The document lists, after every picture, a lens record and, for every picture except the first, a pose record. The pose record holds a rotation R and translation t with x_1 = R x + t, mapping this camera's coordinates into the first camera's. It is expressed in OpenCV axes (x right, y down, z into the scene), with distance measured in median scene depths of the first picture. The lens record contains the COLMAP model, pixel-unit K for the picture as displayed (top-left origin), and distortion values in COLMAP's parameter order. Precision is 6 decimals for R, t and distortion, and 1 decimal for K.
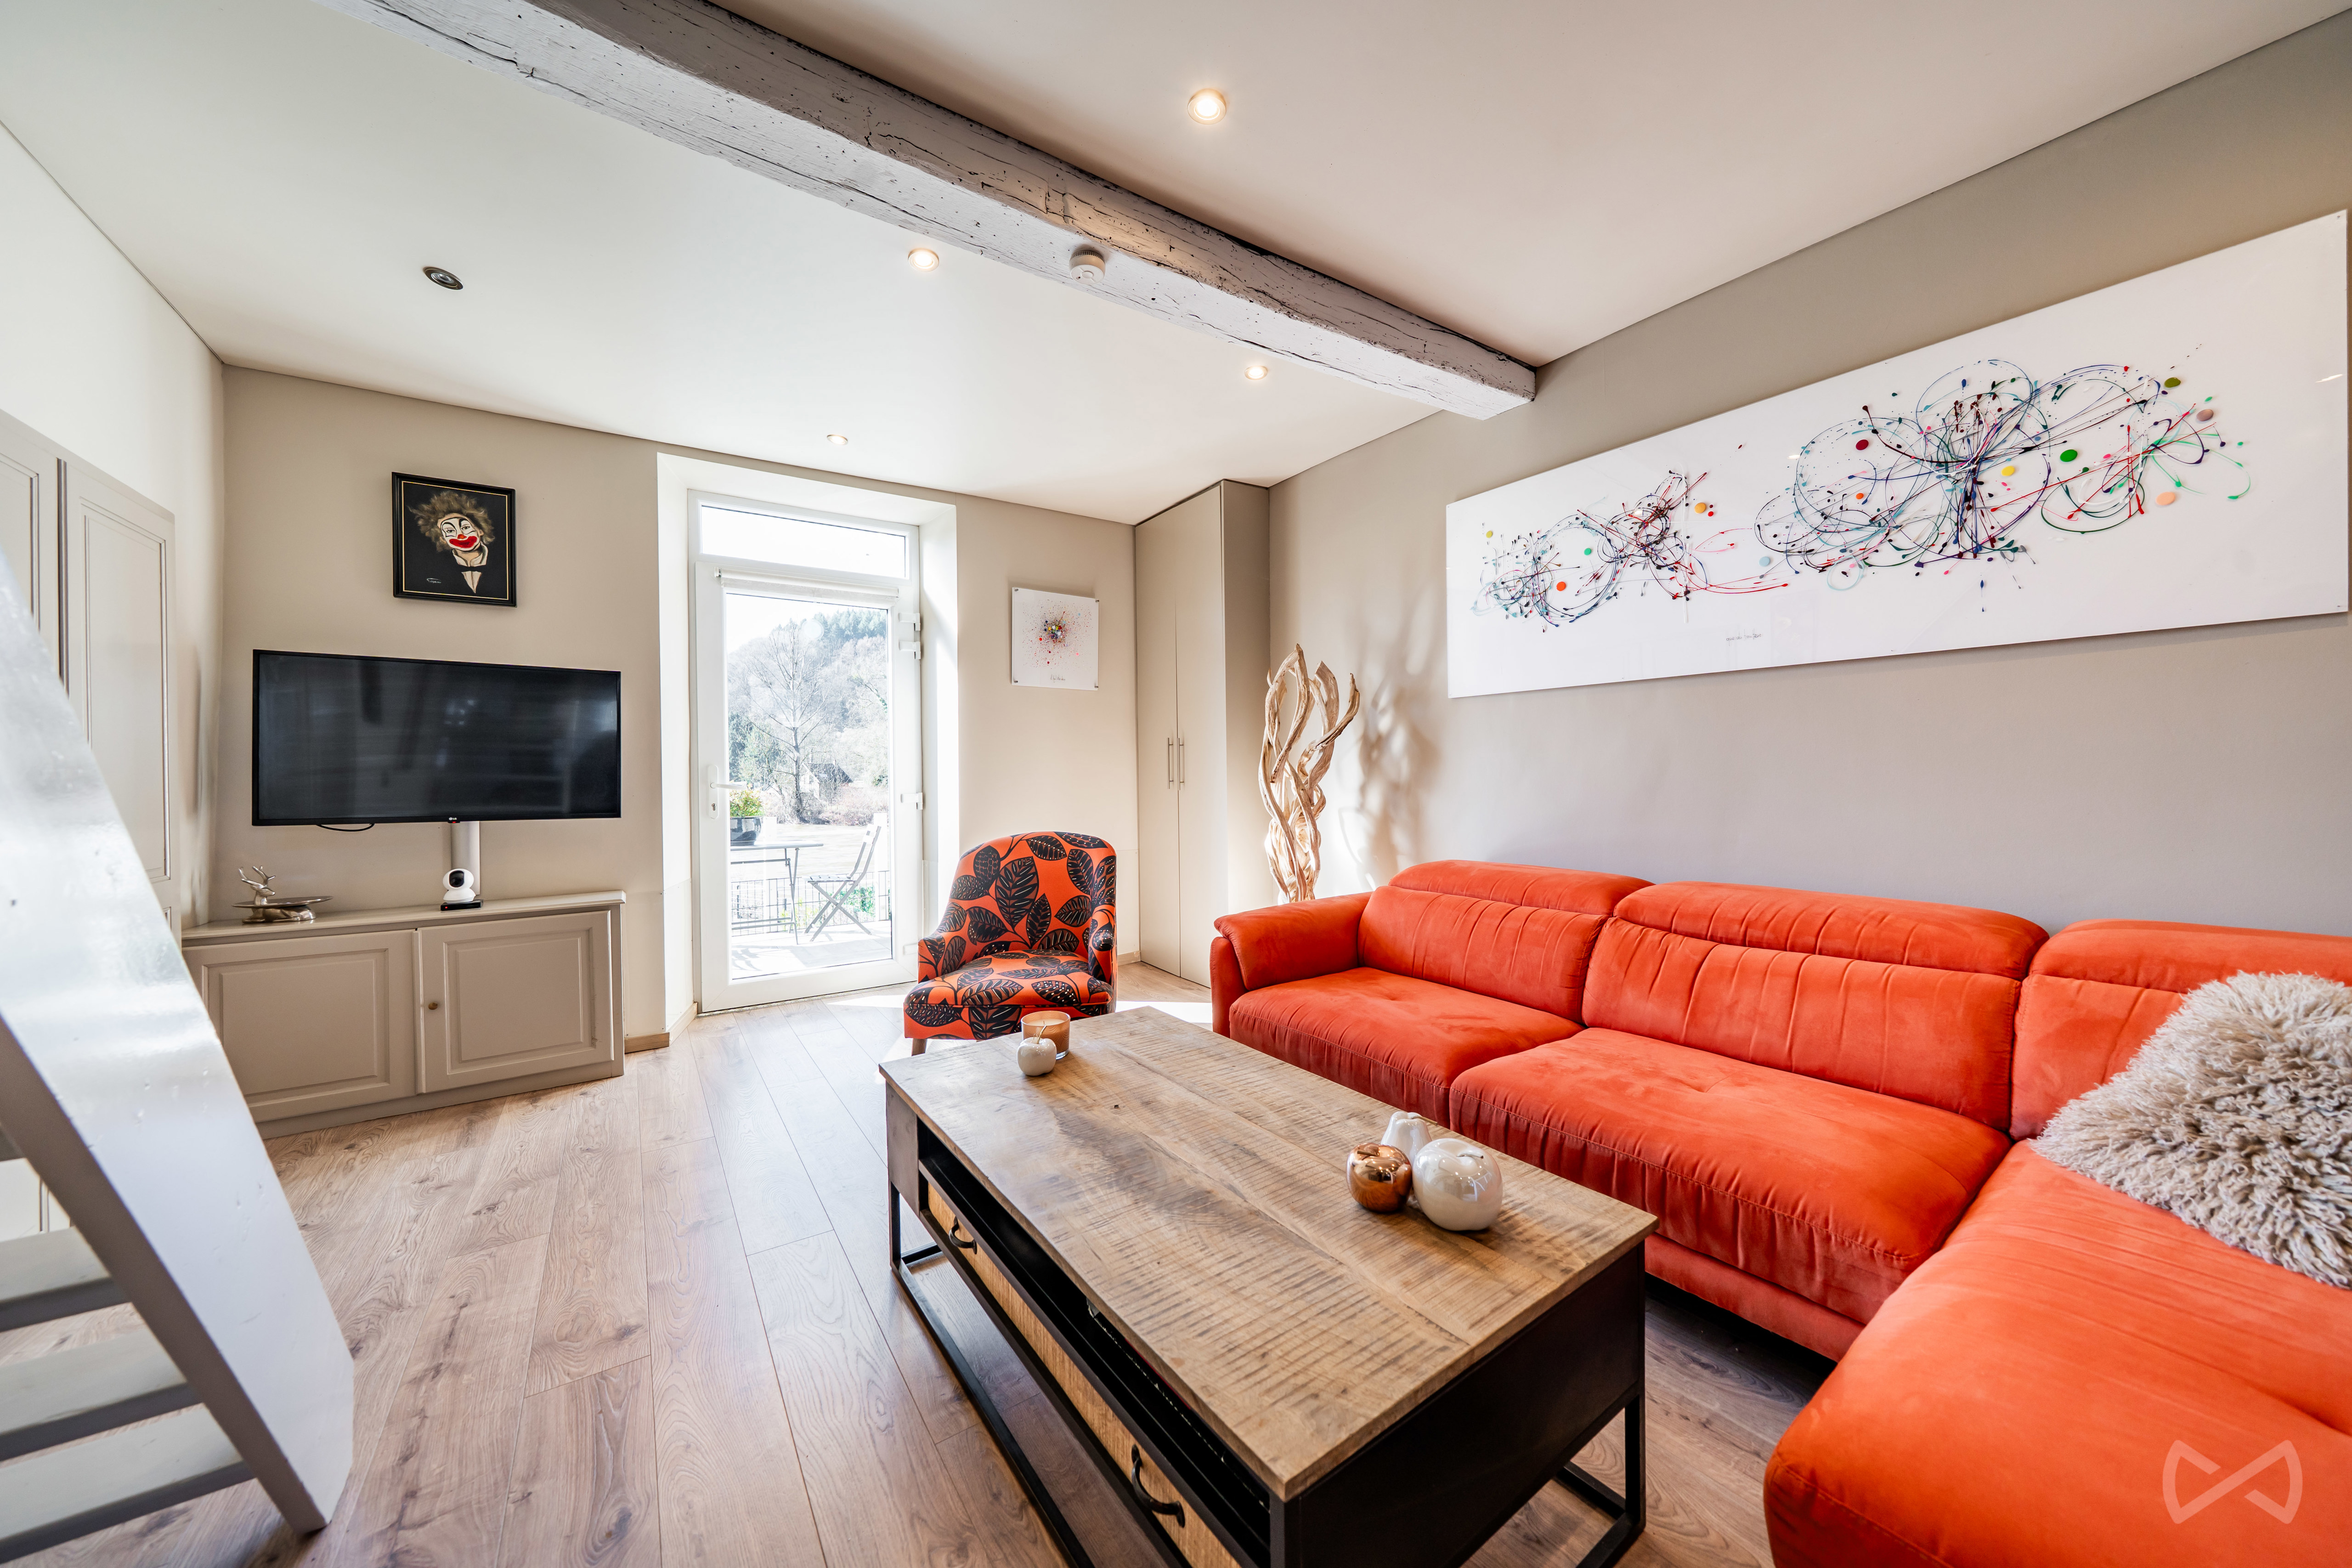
lens RADIAL K [[798.7, 0, 1182.7], [0, 798.7, 778.0], [0, 0, 1]] dist [-0.006559, -0.000159]
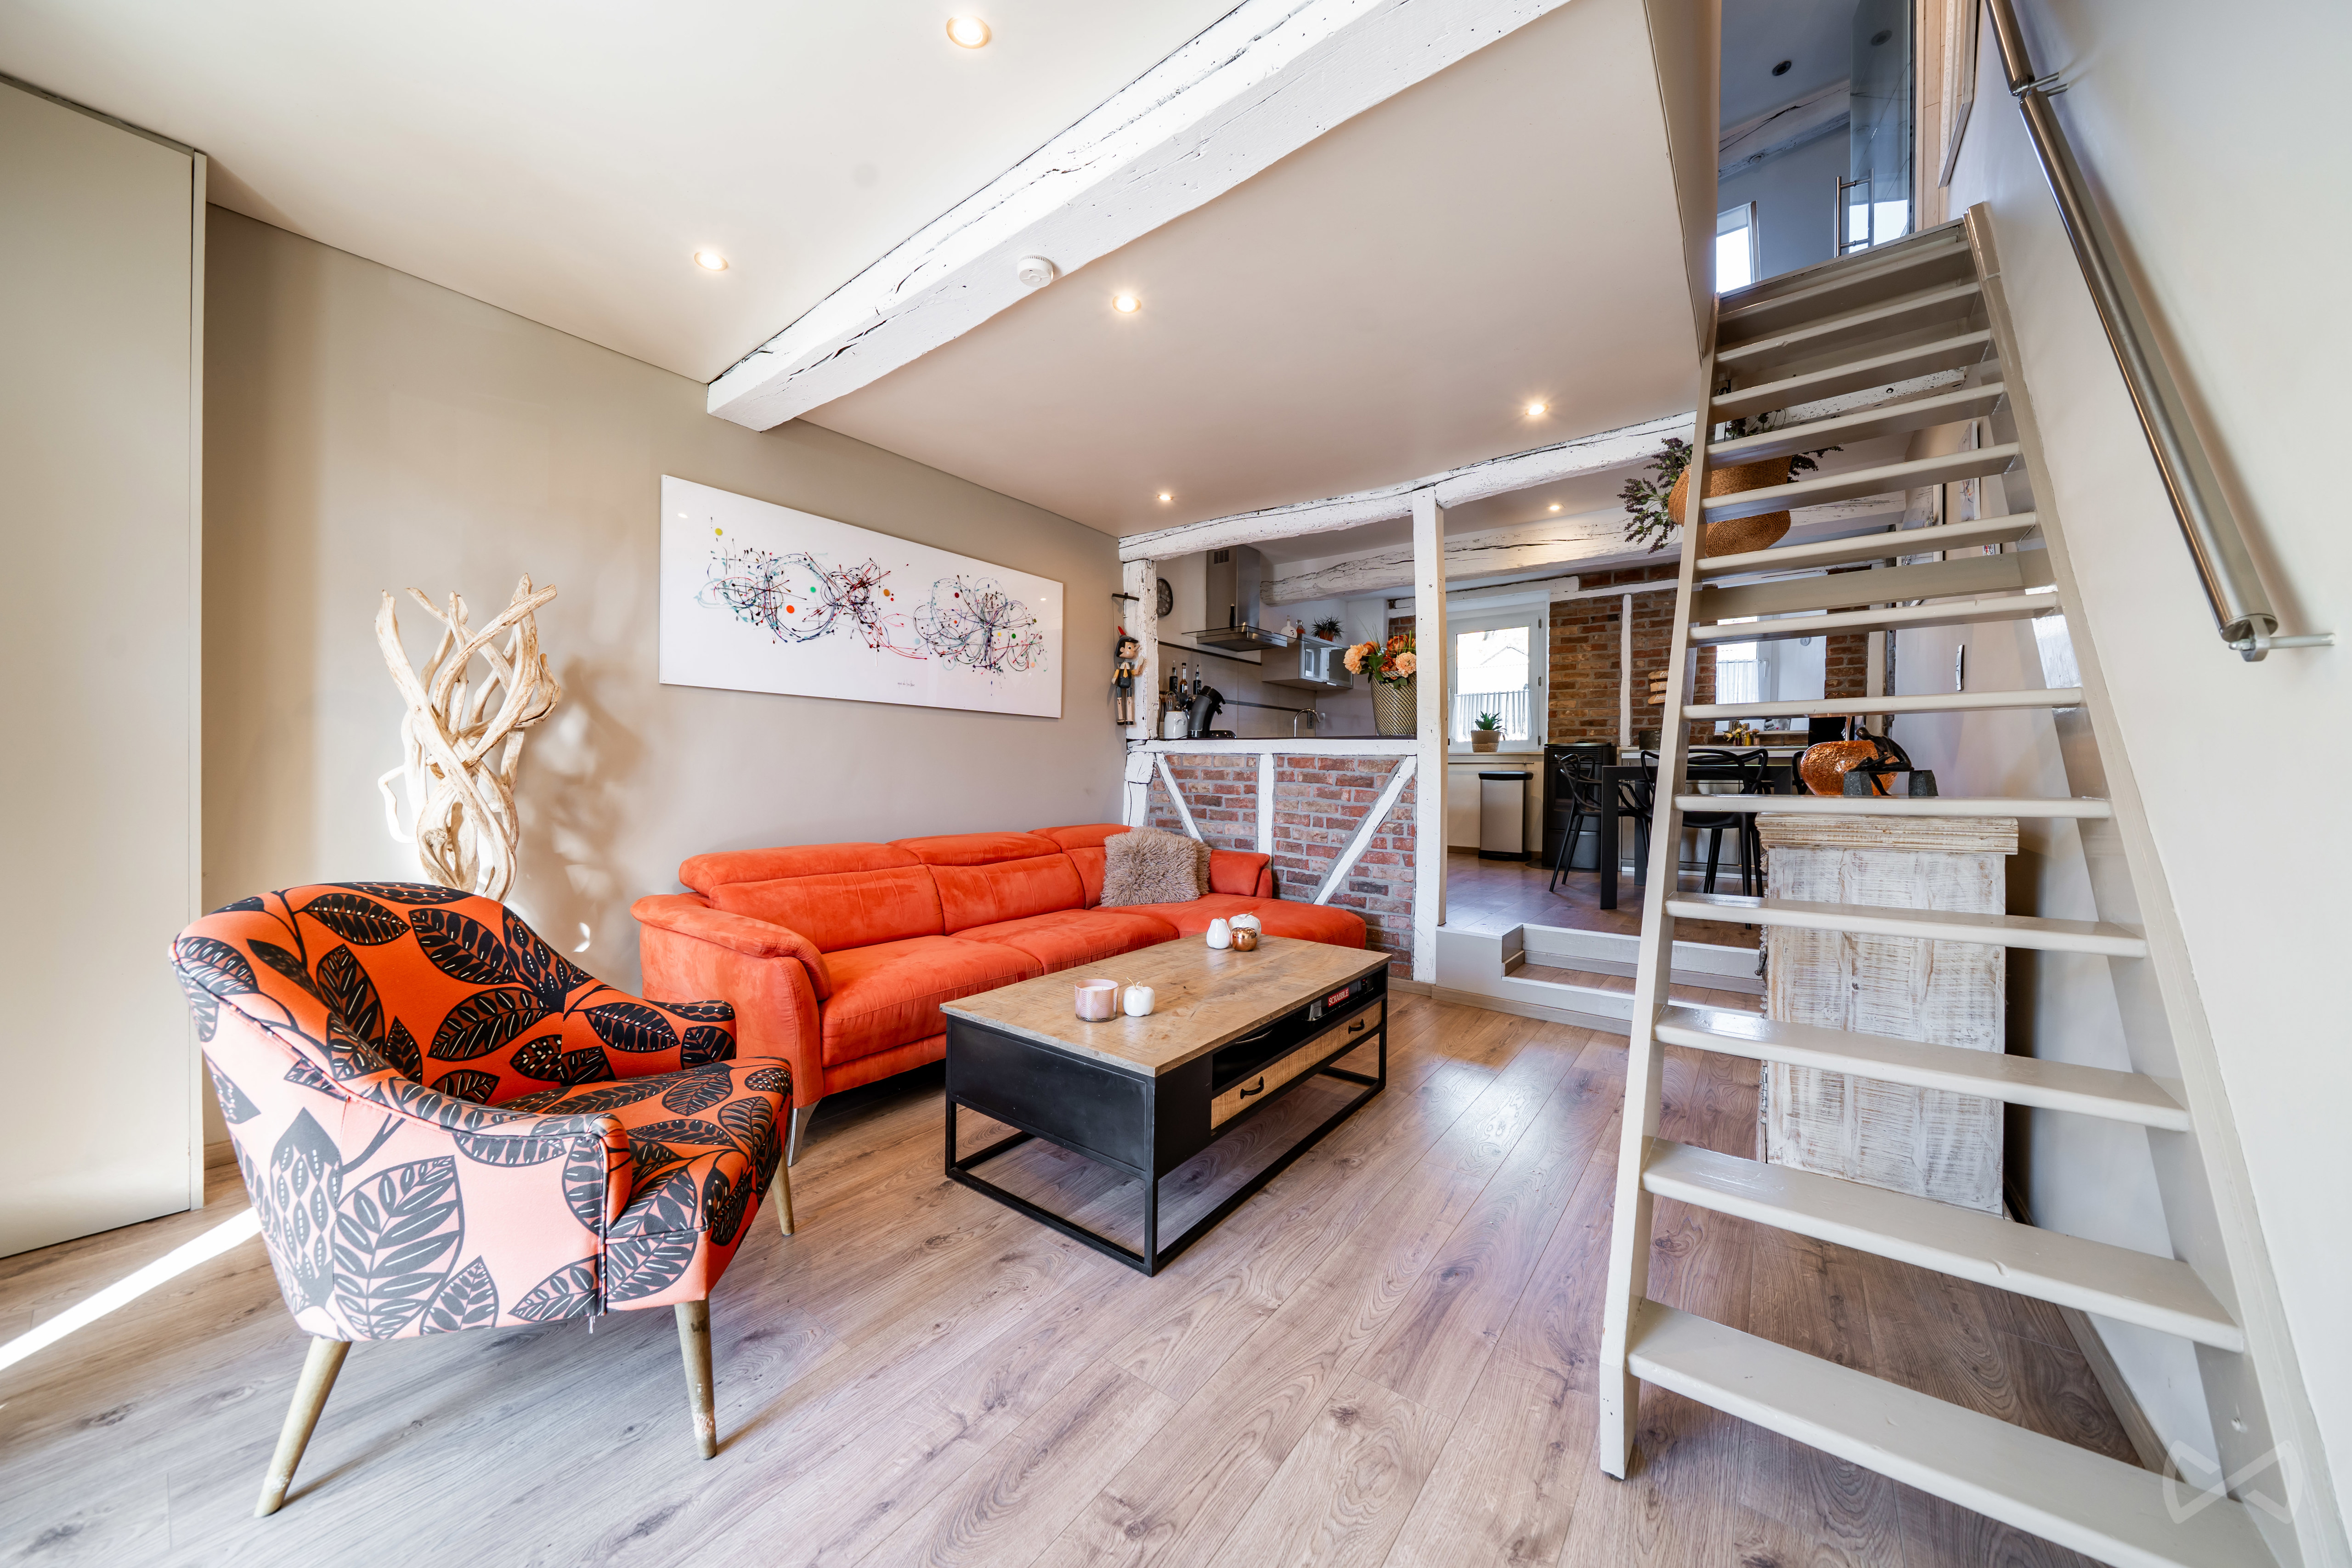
lens RADIAL K [[798.7, 0, 1178.2], [0, 798.7, 775.1], [0, 0, 1]] dist [-0.006559, -0.000159]
pose [[-0.304120, 0.005032, 0.952620, -0.912972], [-0.001796, 0.999981, -0.005855, 0.013085], [-0.952632, -0.003491, -0.304105, 0.893685]]
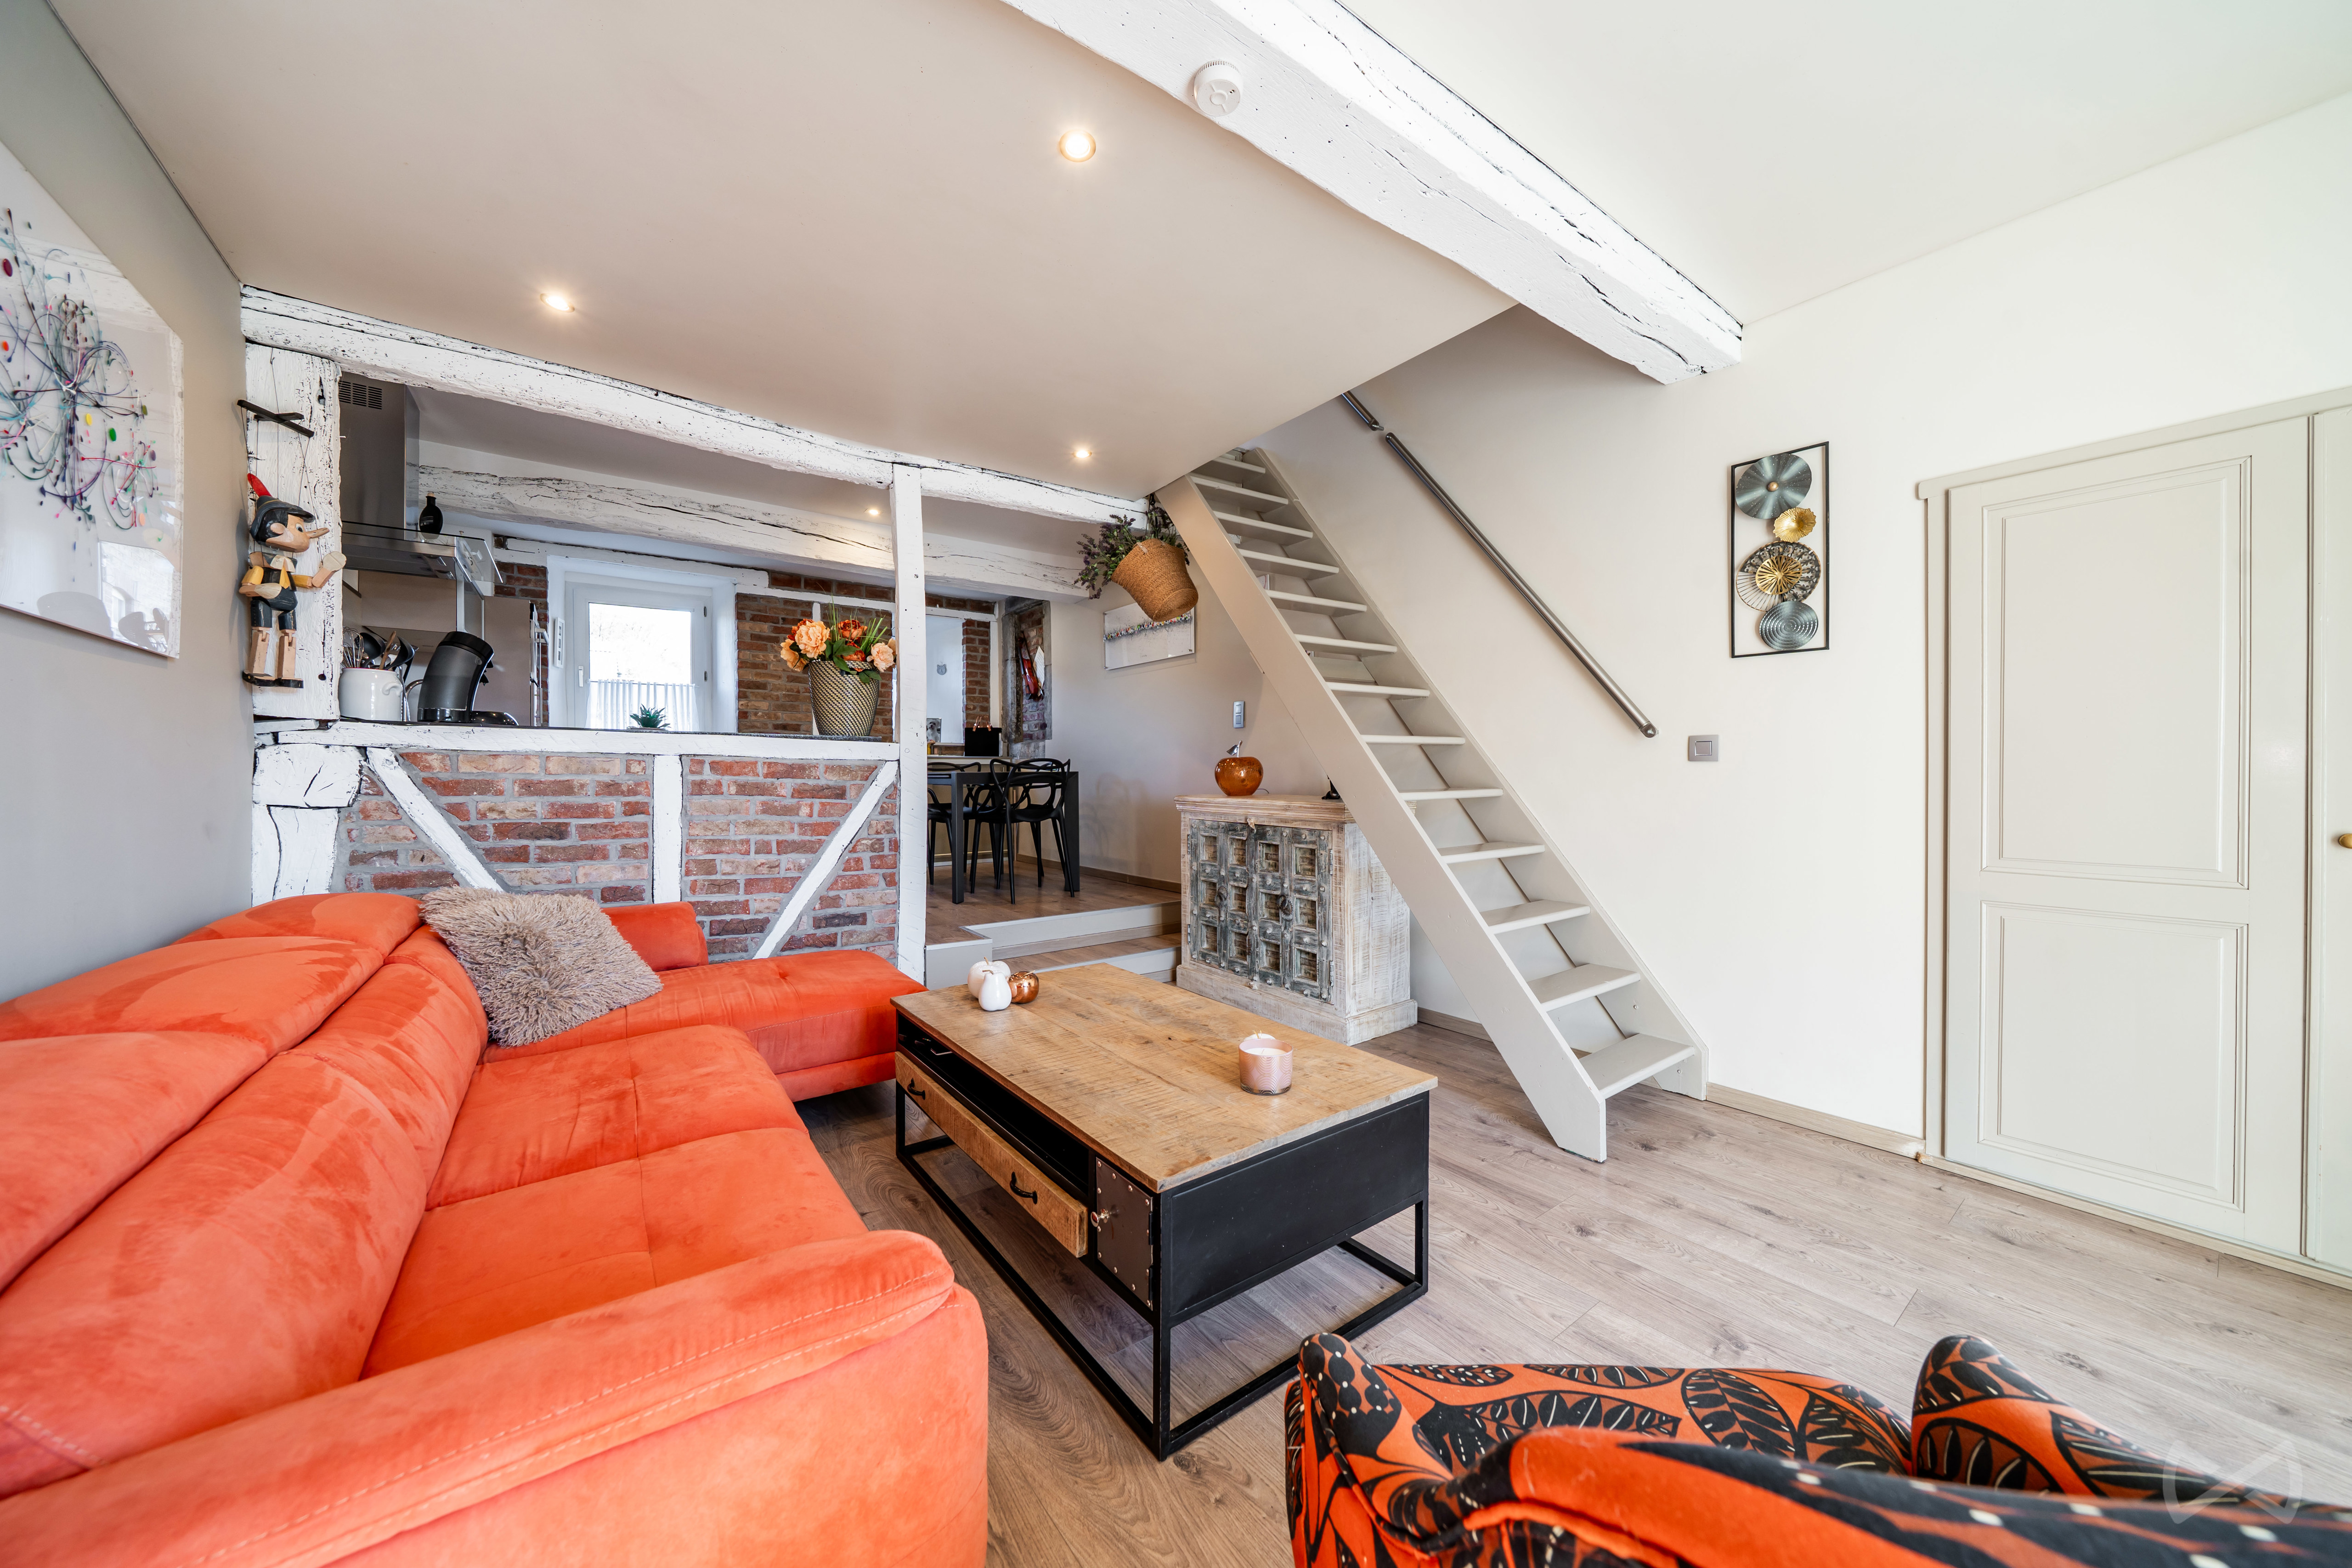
lens RADIAL K [[798.7, 0, 1180.9], [0, 798.7, 775.8], [0, 0, 1]] dist [-0.006559, -0.000159]
pose [[-0.999551, 0.014965, -0.025965, -0.043162], [0.014959, 0.999888, 0.000428, -0.001922], [0.025969, 0.000039, -0.999663, 1.371212]]
